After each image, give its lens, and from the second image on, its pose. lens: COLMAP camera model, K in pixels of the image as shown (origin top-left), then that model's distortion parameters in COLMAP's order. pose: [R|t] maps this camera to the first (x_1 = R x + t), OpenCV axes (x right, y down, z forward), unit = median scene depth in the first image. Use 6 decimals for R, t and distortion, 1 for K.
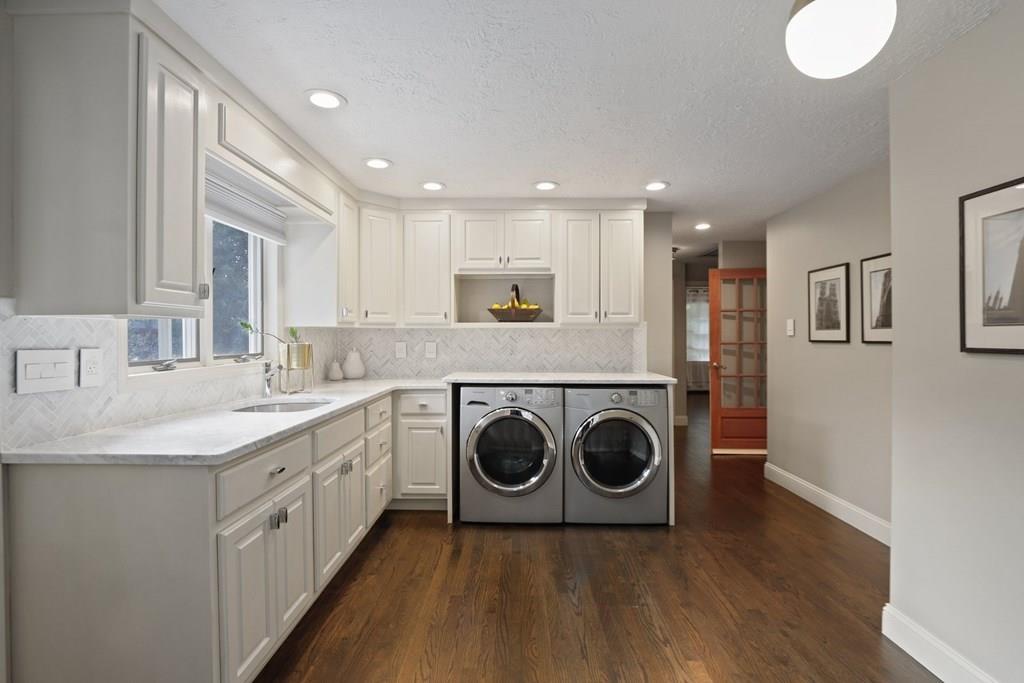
lens RADIAL K [[487.9, 0, 509.5], [0, 487.9, 337.8], [0, 0, 1]] dist [-0.025002, 0.003714]
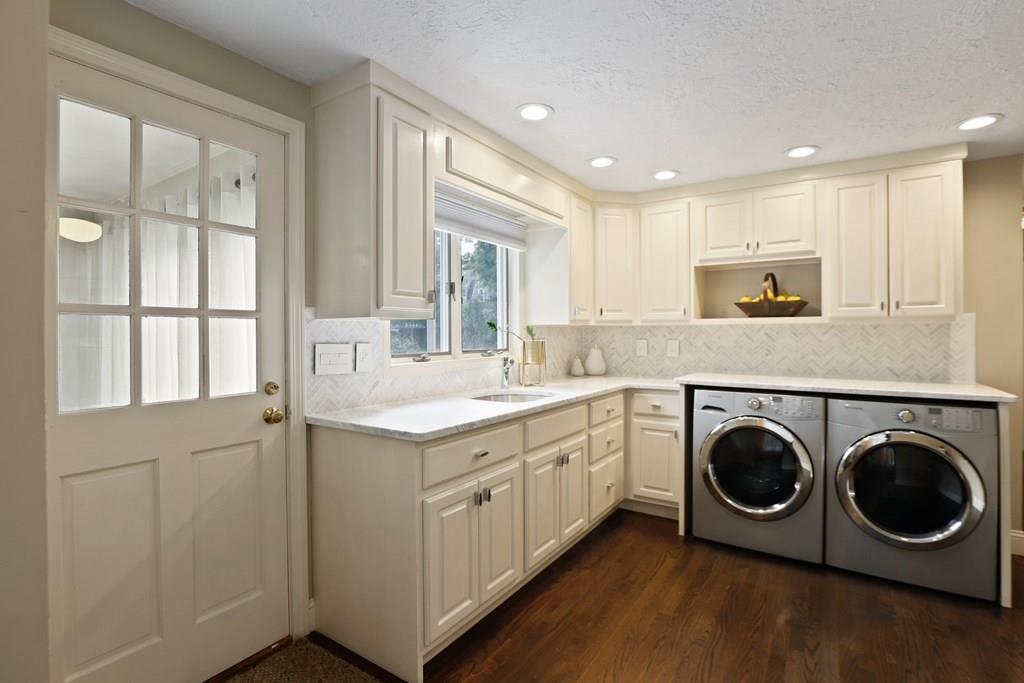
lens RADIAL K [[487.9, 0, 515.6], [0, 487.9, 333.7], [0, 0, 1]] dist [-0.025002, 0.003714]
pose [[0.843397, -0.000478, -0.537291, 0.115180], [-0.001048, 0.999996, -0.002534, -0.000614], [0.537290, 0.002700, 0.843393, 0.053920]]
